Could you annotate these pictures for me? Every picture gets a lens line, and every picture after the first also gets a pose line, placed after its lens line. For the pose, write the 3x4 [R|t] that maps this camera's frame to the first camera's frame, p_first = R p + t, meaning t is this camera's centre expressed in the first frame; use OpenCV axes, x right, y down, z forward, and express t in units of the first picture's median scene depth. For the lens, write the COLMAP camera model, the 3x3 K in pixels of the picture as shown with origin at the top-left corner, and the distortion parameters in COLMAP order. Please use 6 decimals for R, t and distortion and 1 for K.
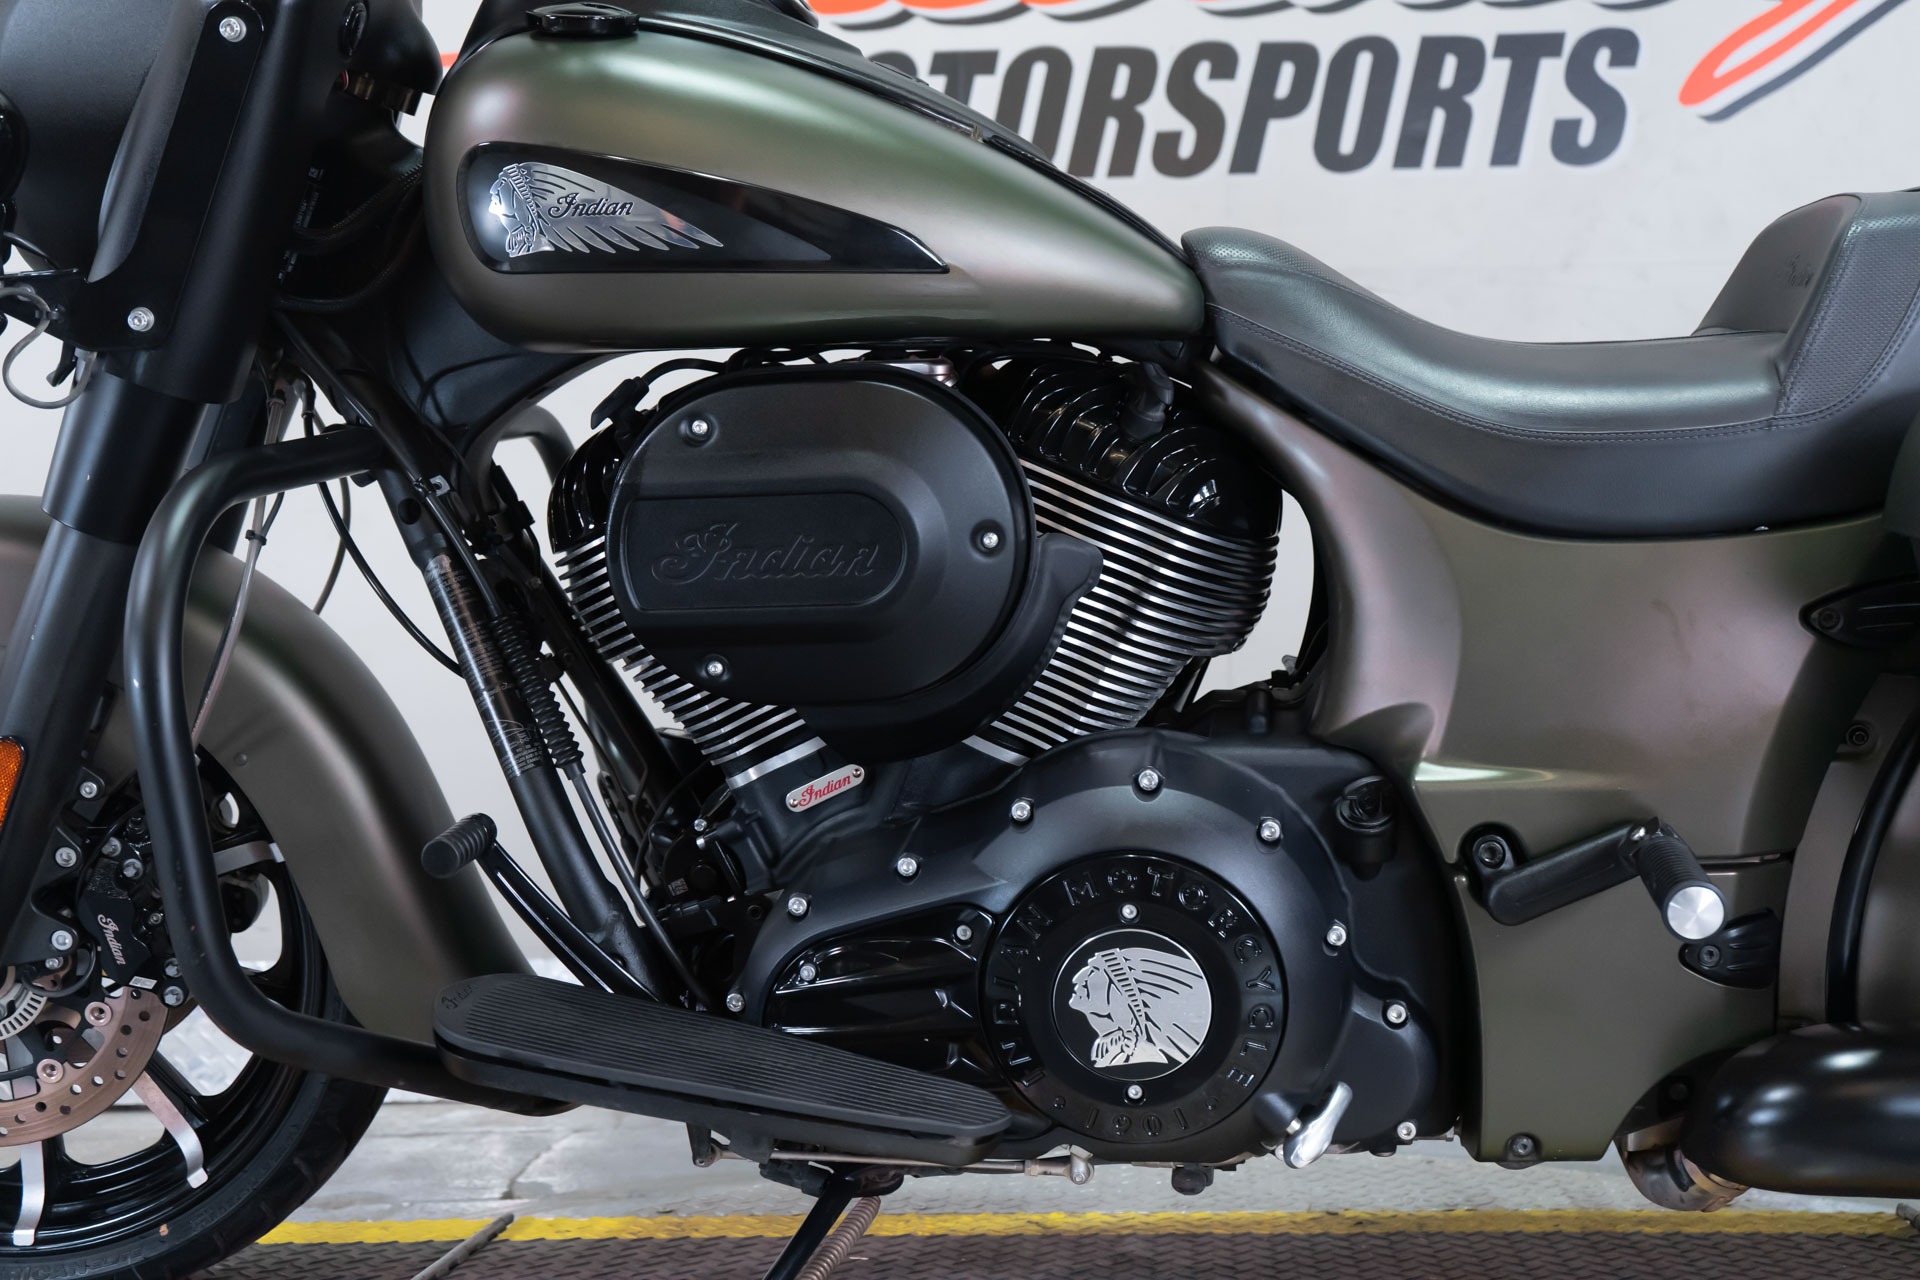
lens RADIAL K [[2188.2, 0, 975.6], [0, 2188.2, 644.6], [0, 0, 1]] dist [0.050043, 0.000000]
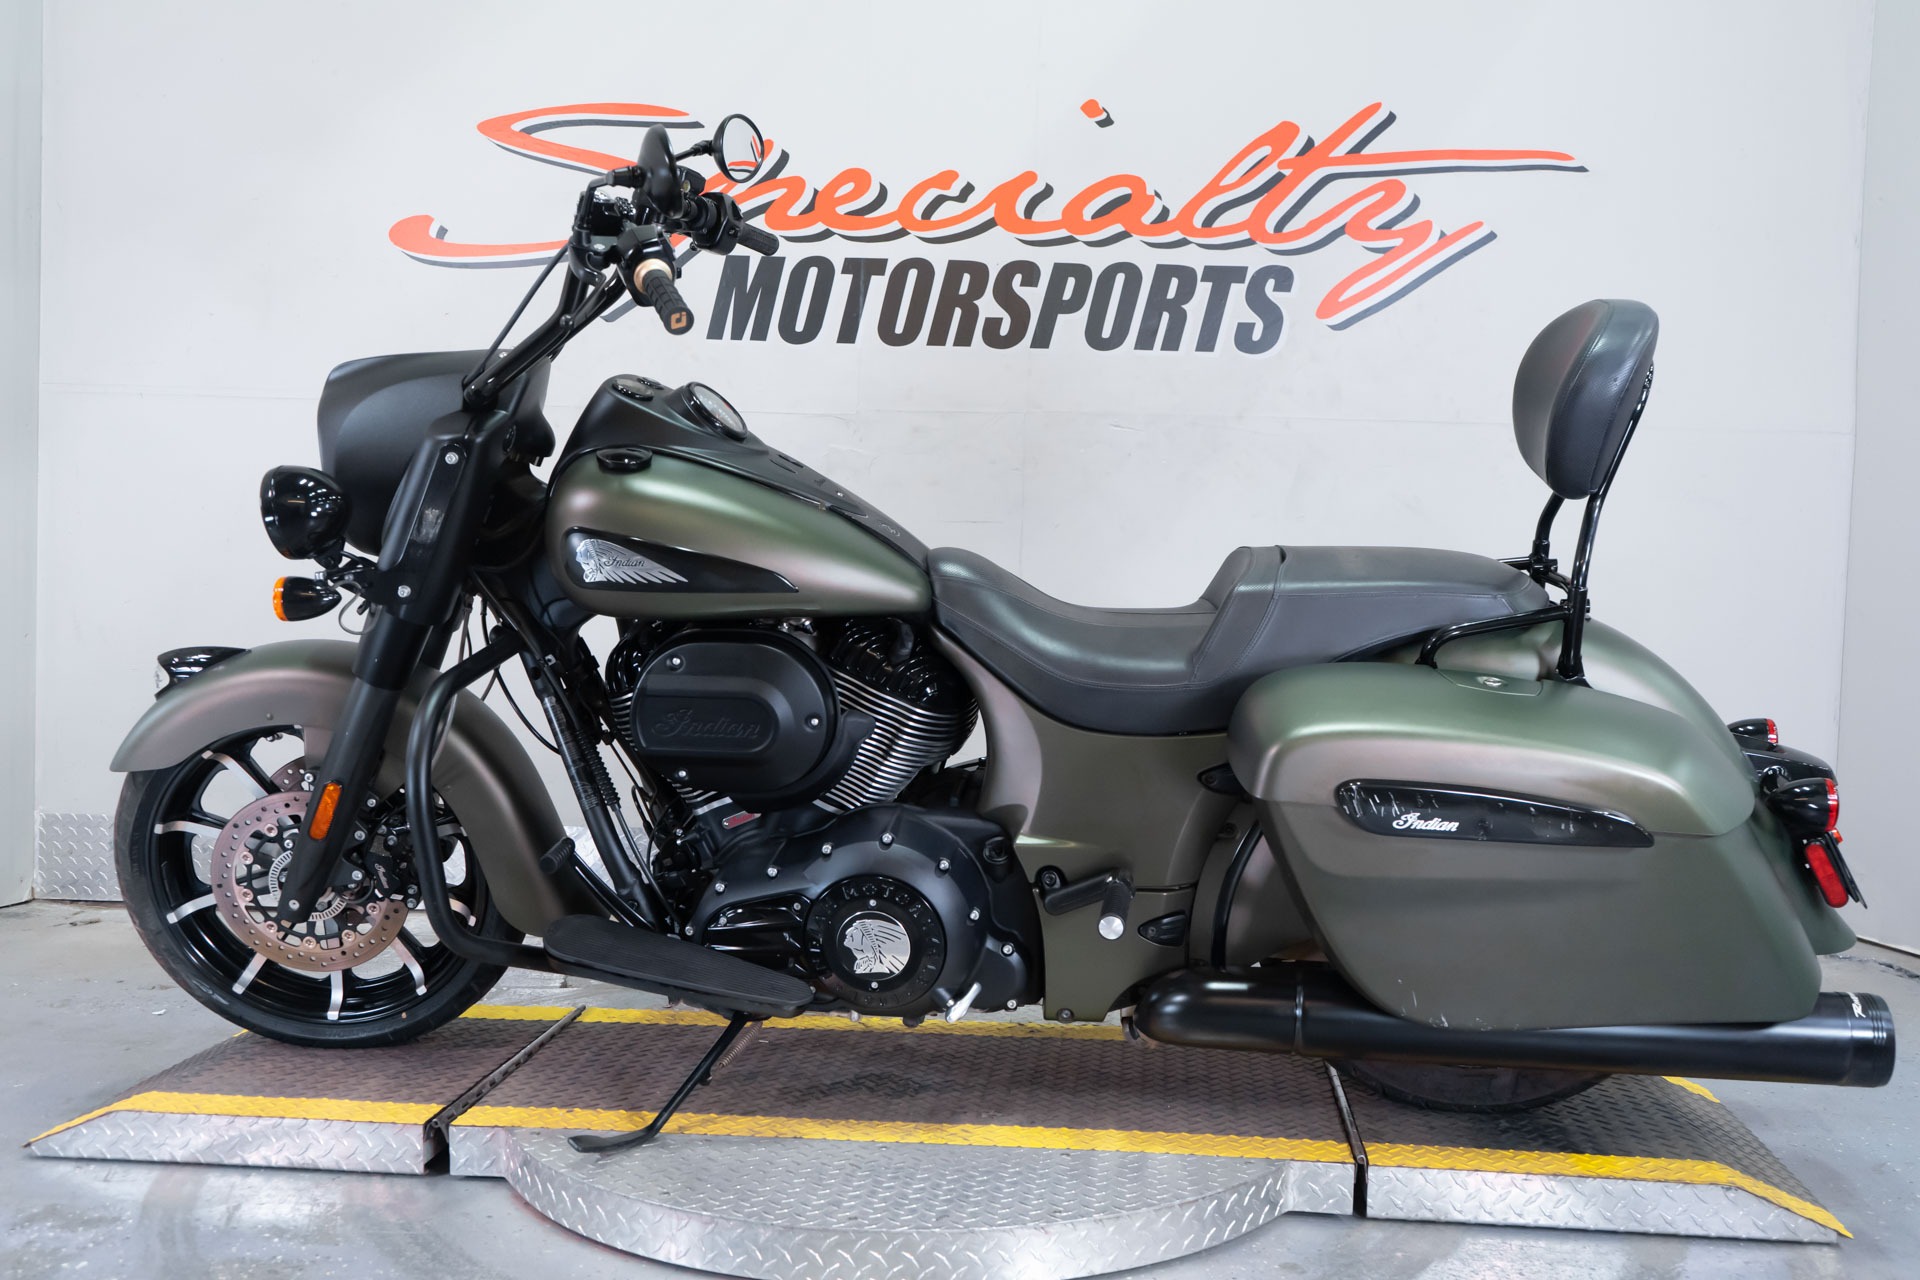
lens RADIAL K [[1872.3, 0, 973.7], [0, 1872.3, 650.6], [0, 0, 1]] dist [0.009879, 0.000000]
pose [[0.998978, 0.036712, 0.026357, 0.089256], [-0.039352, 0.993391, 0.107820, -0.267737], [-0.022225, -0.108747, 0.993821, -0.662723]]
